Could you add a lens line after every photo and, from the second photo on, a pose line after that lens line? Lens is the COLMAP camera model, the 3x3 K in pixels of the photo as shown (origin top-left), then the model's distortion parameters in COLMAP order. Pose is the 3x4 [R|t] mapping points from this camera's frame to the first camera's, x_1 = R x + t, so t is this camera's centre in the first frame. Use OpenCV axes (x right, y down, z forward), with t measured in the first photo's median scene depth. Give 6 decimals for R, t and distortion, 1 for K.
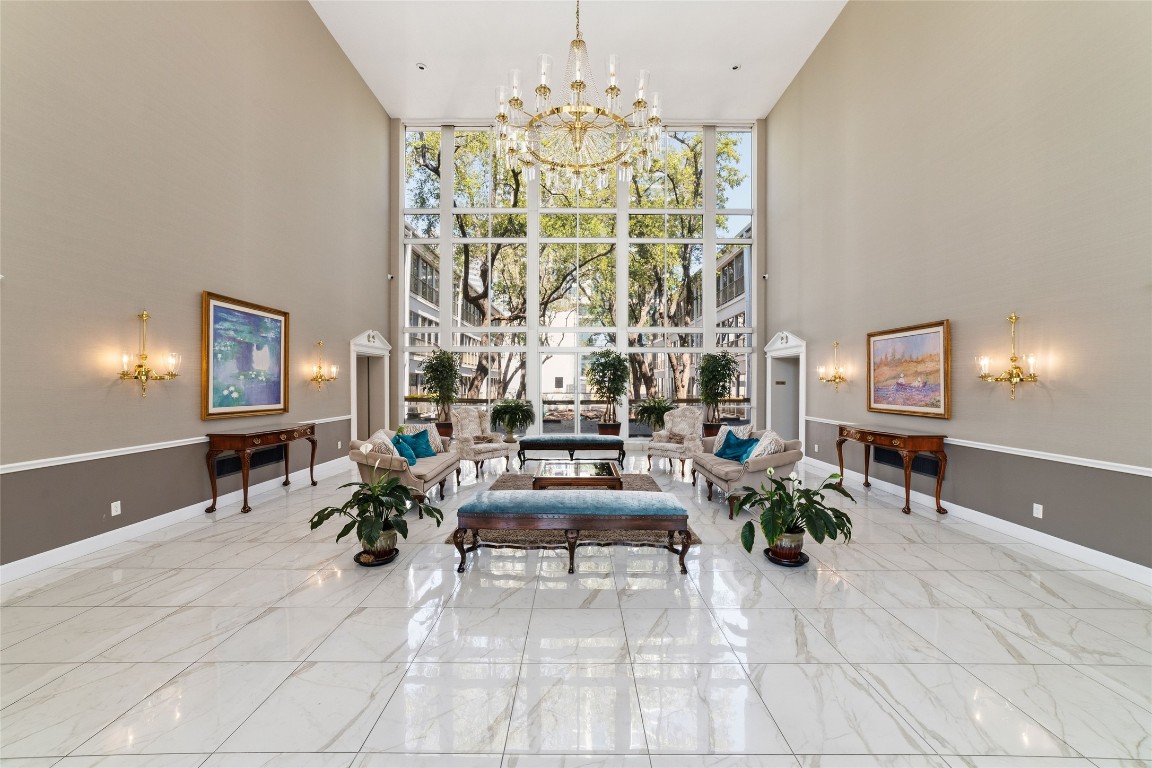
lens RADIAL K [[438.2, 0, 576.9], [0, 438.2, 383.8], [0, 0, 1]] dist [-0.013128, 0.001743]
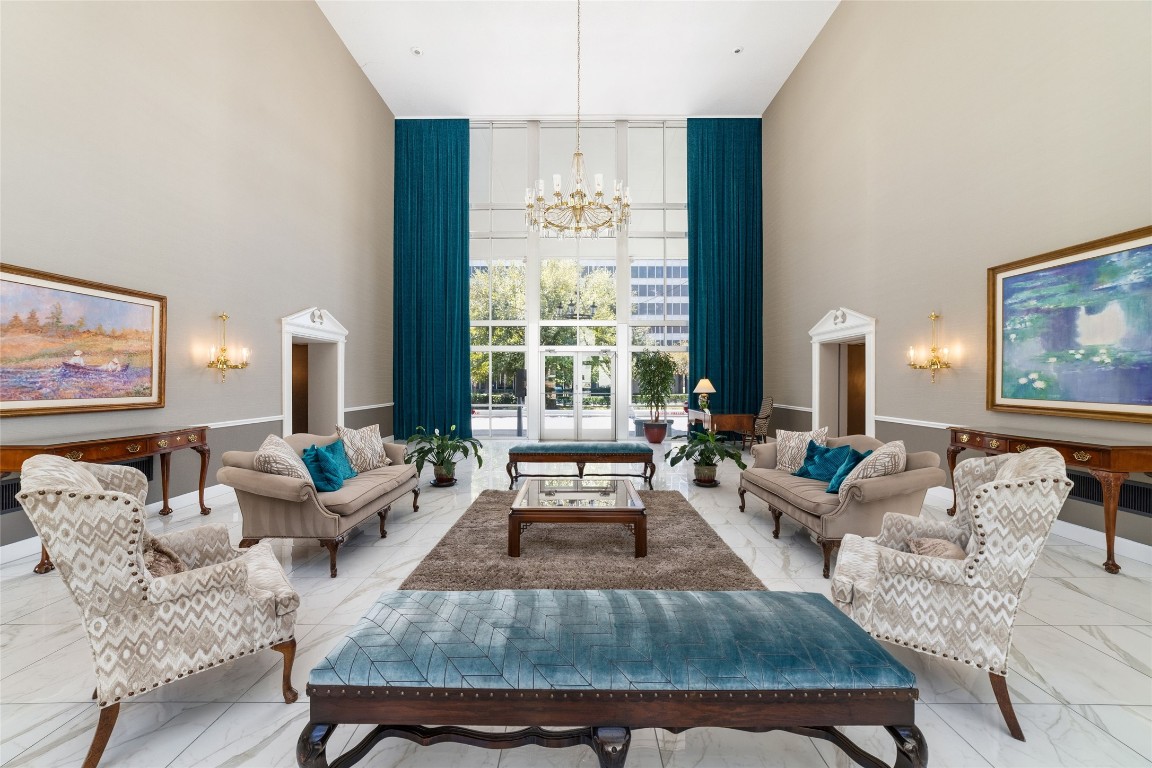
lens RADIAL K [[438.2, 0, 575.6], [0, 438.2, 381.8], [0, 0, 1]] dist [-0.013128, 0.001743]
pose [[-0.999995, -0.002924, 0.000790, 0.006548], [-0.002924, 0.999995, 0.000850, 0.022507], [-0.000793, 0.000848, -0.999999, 1.718683]]
